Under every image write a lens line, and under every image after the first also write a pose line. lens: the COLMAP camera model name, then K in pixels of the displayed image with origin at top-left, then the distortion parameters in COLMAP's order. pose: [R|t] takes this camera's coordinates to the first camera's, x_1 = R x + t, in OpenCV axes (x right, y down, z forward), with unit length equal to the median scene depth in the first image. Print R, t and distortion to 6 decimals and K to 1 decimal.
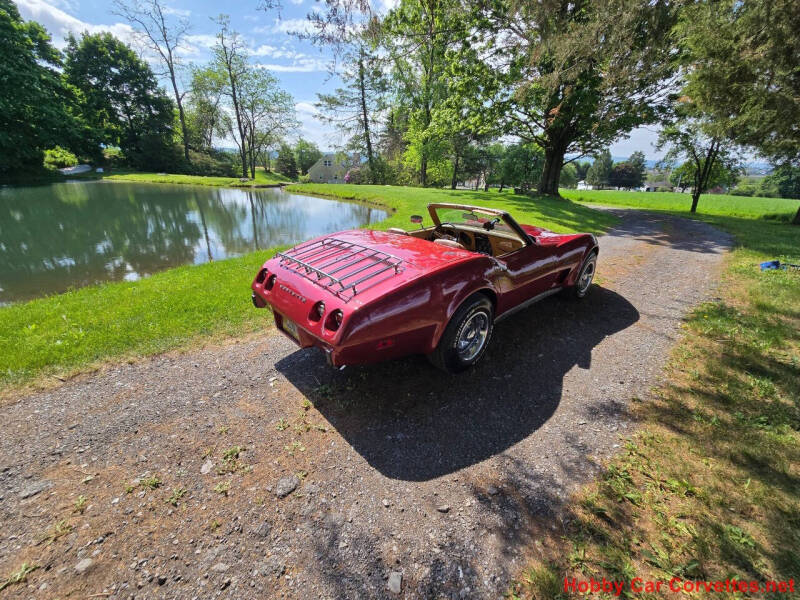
lens RADIAL K [[326.3, 0, 400.0], [0, 326.3, 300.0], [0, 0, 1]] dist [-0.000470, -0.000380]
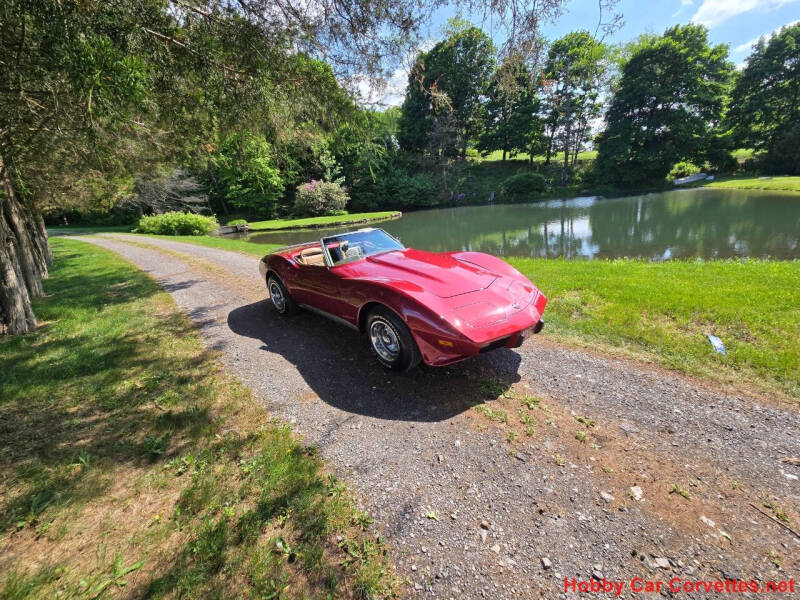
lens RADIAL K [[326.3, 0, 400.0], [0, 326.3, 300.0], [0, 0, 1]] dist [-0.000470, -0.000380]
pose [[-0.003738, 0.286371, -0.958111, 0.148090], [-0.297533, 0.914407, 0.274469, -0.043660], [0.954704, 0.286096, 0.081787, 0.111534]]
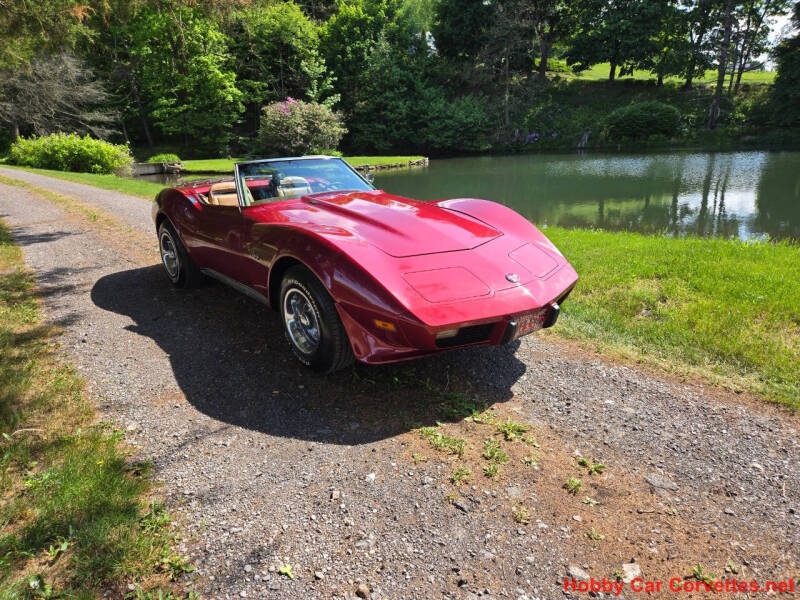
lens RADIAL K [[532.0, 0, 388.3], [0, 532.0, 304.1], [0, 0, 1]] dist [0.061906, -0.052390]
pose [[-0.087493, 0.282218, -0.955352, 0.150823], [-0.346622, 0.890476, 0.294798, -0.042424], [0.933915, 0.356939, 0.019913, 0.128877]]
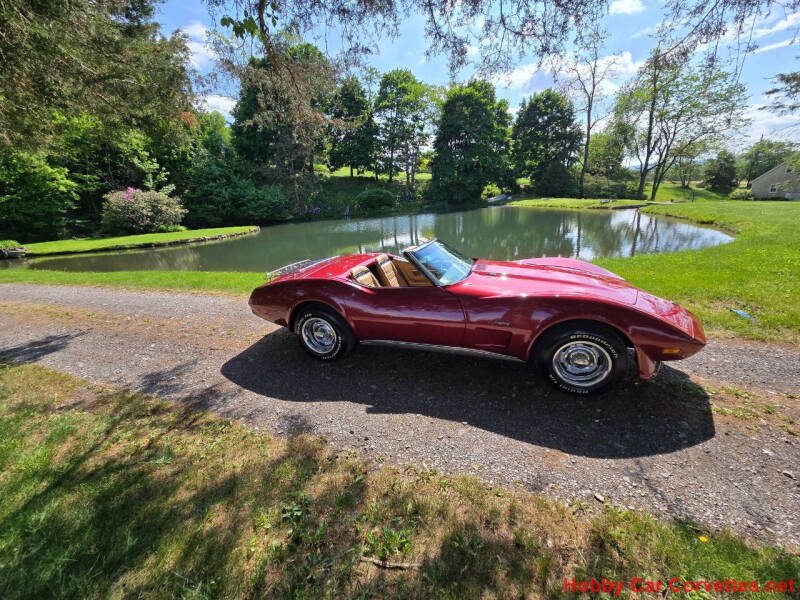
lens RADIAL K [[326.3, 0, 400.0], [0, 326.3, 300.0], [0, 0, 1]] dist [-0.000470, -0.000380]
pose [[0.454310, 0.218825, -0.863549, 0.109404], [-0.265977, 0.958466, 0.102948, -0.018688], [0.850211, 0.182915, 0.493644, 0.042811]]
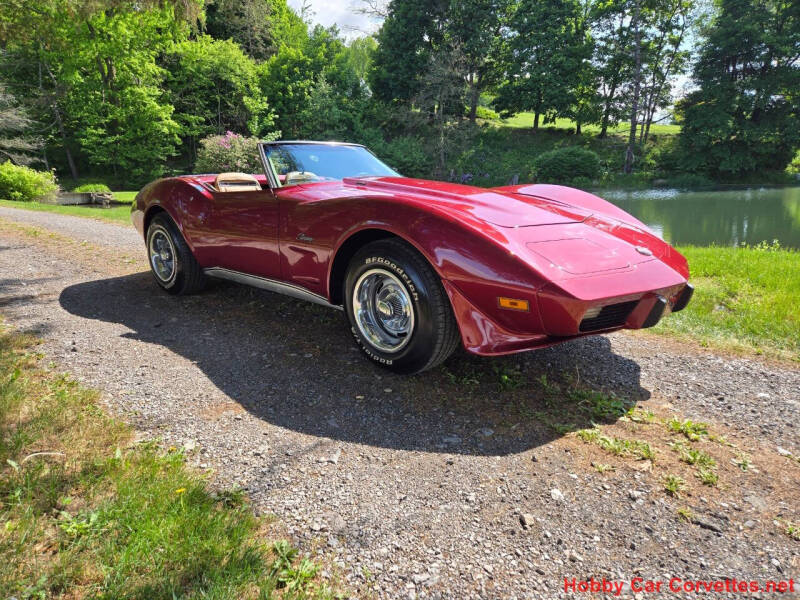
lens RADIAL K [[530.3, 0, 388.8], [0, 530.3, 292.5], [0, 0, 1]] dist [0.068533, -0.054431]
pose [[0.039768, 0.192438, -0.980503, 0.137862], [-0.364083, 0.916611, 0.165132, -0.022654], [0.930517, 0.350417, 0.106516, 0.110131]]
